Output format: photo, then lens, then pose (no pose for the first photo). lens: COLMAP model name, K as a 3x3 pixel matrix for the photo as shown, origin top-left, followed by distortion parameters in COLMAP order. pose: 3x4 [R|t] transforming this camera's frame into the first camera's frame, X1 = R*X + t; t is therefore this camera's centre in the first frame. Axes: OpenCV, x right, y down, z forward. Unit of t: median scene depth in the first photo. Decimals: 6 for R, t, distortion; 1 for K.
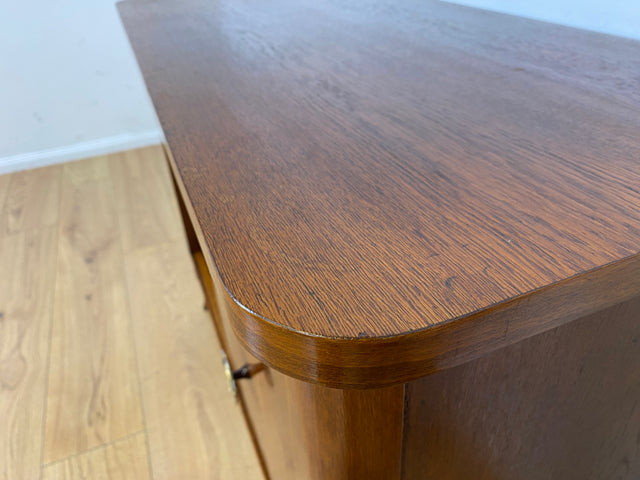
lens RADIAL K [[496.4, 0, 319.2], [0, 496.4, 235.1], [0, 0, 1]] dist [-0.005150, -0.001310]
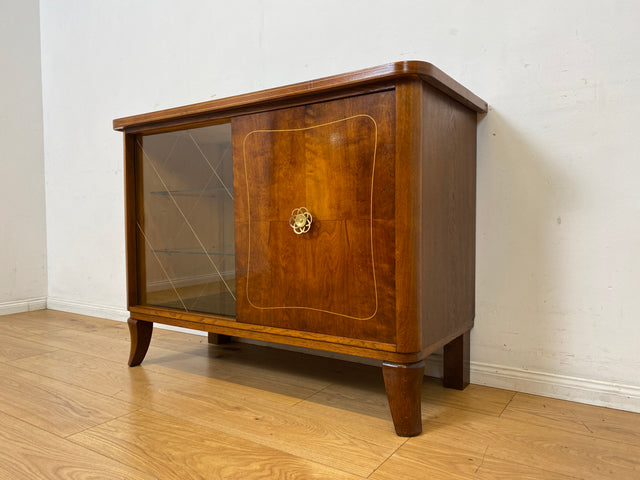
lens RADIAL K [[488.4, 0, 318.6], [0, 488.4, 240.9], [0, 0, 1]] dist [0.052982, -0.069538]
pose [[0.828100, 0.027500, 0.559905, -0.610550], [0.272392, 0.853216, -0.444774, 0.625511], [-0.489952, 0.520831, 0.699058, -0.198897]]
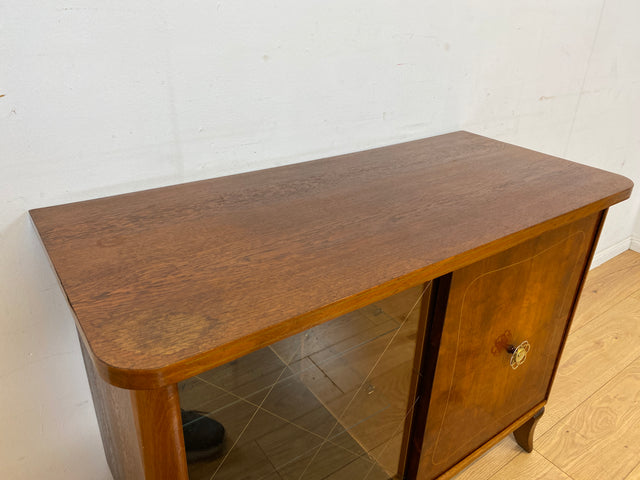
lens RADIAL K [[496.4, 0, 319.2], [0, 496.4, 235.1], [0, 0, 1]] dist [-0.005150, -0.001310]
pose [[-0.236393, -0.383917, 0.892595, -0.693588], [0.515518, 0.729123, 0.450134, -0.579587], [-0.823626, 0.566558, 0.025556, 0.637093]]
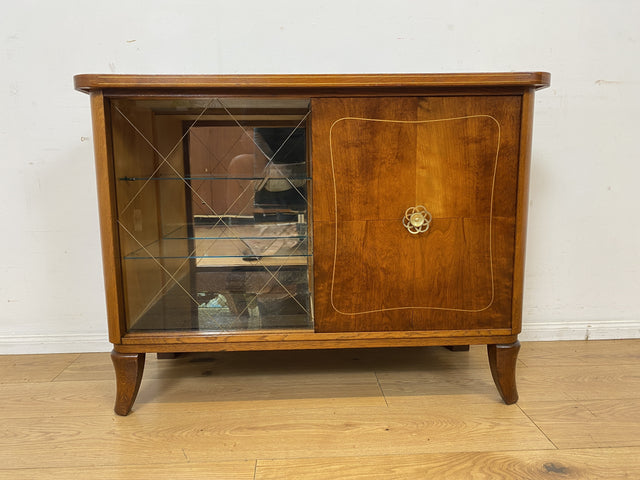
lens RADIAL K [[490.5, 0, 316.6], [0, 490.5, 240.9], [0, 0, 1]] dist [0.038786, -0.047818]
pose [[0.342075, -0.092804, 0.935079, -1.051386], [0.506078, 0.856657, -0.100115, 0.171289], [-0.791751, 0.507470, 0.340007, 0.340585]]
